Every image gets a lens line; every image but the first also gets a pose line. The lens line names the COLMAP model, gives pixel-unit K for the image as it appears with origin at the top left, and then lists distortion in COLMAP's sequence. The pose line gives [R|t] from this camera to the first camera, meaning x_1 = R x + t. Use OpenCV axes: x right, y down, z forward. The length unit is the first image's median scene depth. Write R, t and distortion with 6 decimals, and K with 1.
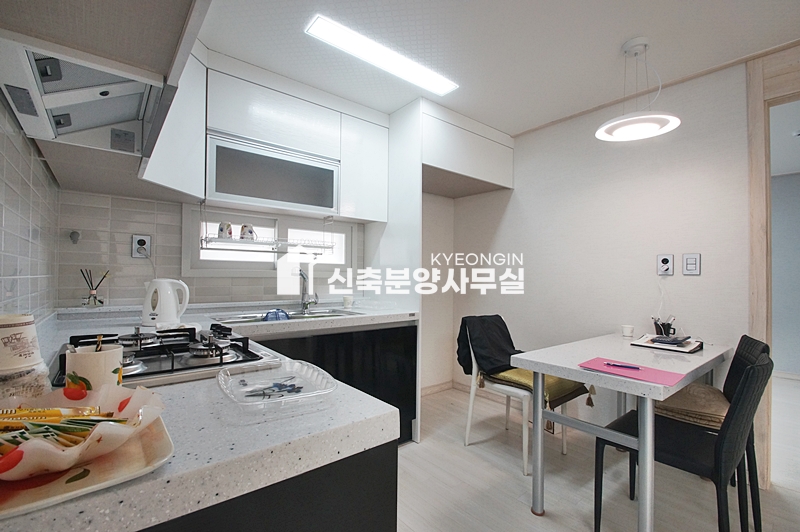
lens RADIAL K [[359.4, 0, 397.4], [0, 359.4, 271.0], [0, 0, 1]] dist [-0.000904, -0.000193]
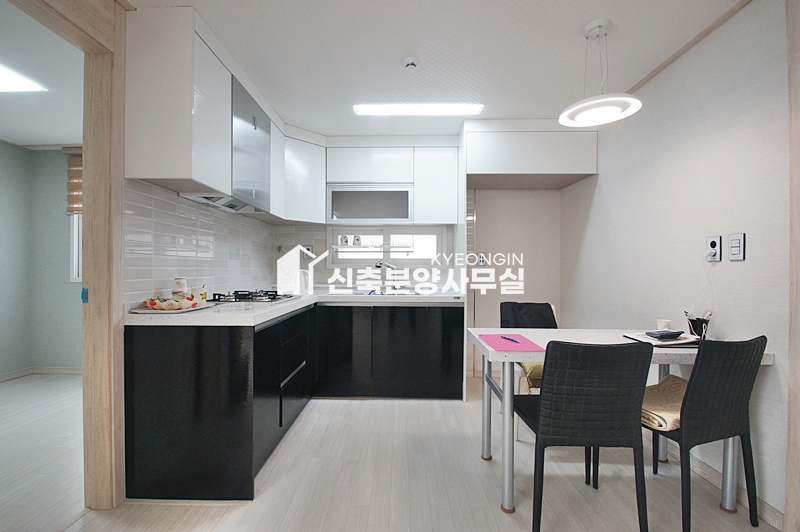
lens RADIAL K [[359.4, 0, 397.4], [0, 359.4, 271.0], [0, 0, 1]] dist [-0.000904, -0.000193]
pose [[0.763195, -0.005216, -0.646147, 0.695601], [0.012770, 0.999894, 0.007011, 0.017575], [0.646042, -0.013602, 0.763181, -0.085148]]
